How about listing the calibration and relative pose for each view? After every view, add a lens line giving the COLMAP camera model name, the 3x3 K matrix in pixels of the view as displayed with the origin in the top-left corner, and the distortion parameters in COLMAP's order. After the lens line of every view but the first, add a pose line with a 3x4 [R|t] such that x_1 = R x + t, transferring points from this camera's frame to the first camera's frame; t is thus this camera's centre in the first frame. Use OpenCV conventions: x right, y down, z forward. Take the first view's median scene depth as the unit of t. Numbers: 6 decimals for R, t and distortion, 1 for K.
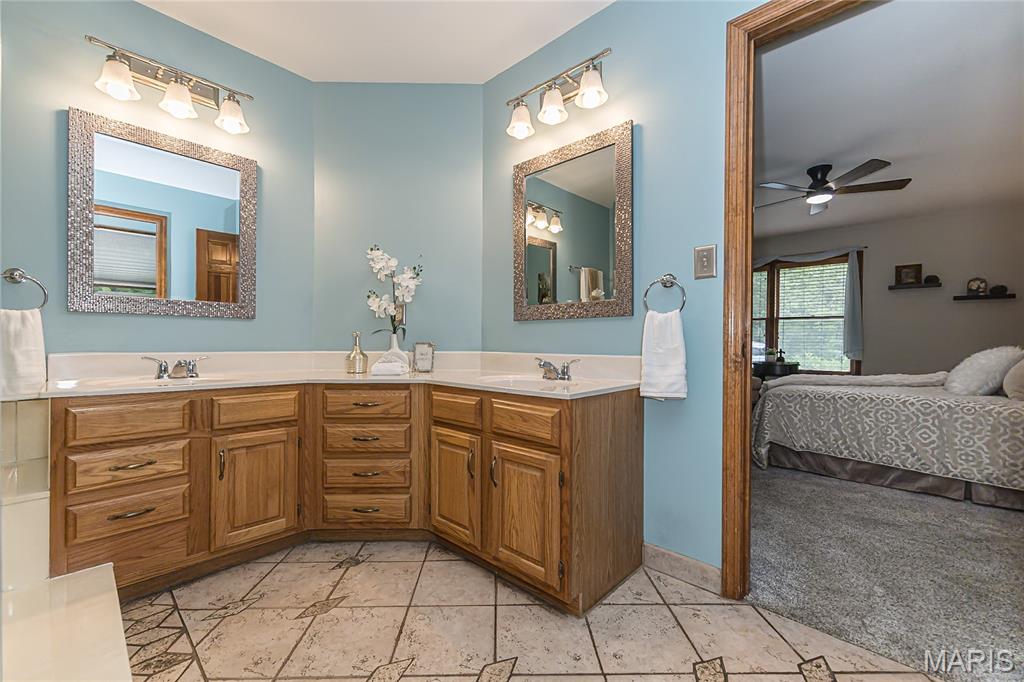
lens RADIAL K [[419.5, 0, 507.3], [0, 419.5, 344.8], [0, 0, 1]] dist [0.003032, -0.000569]
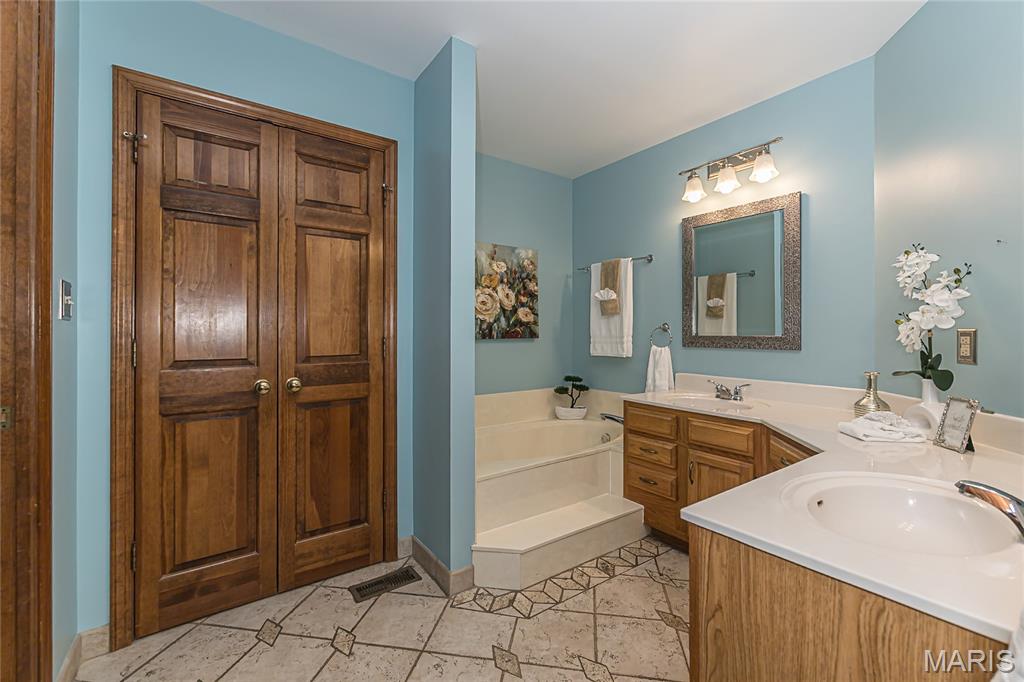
lens RADIAL K [[419.5, 0, 510.5], [0, 419.5, 334.8], [0, 0, 1]] dist [0.003032, -0.000569]
pose [[-0.186325, -0.007102, -0.982462, 0.983059], [-0.007177, 0.999957, -0.005867, -0.173259], [0.982462, 0.005958, -0.186368, 1.016978]]
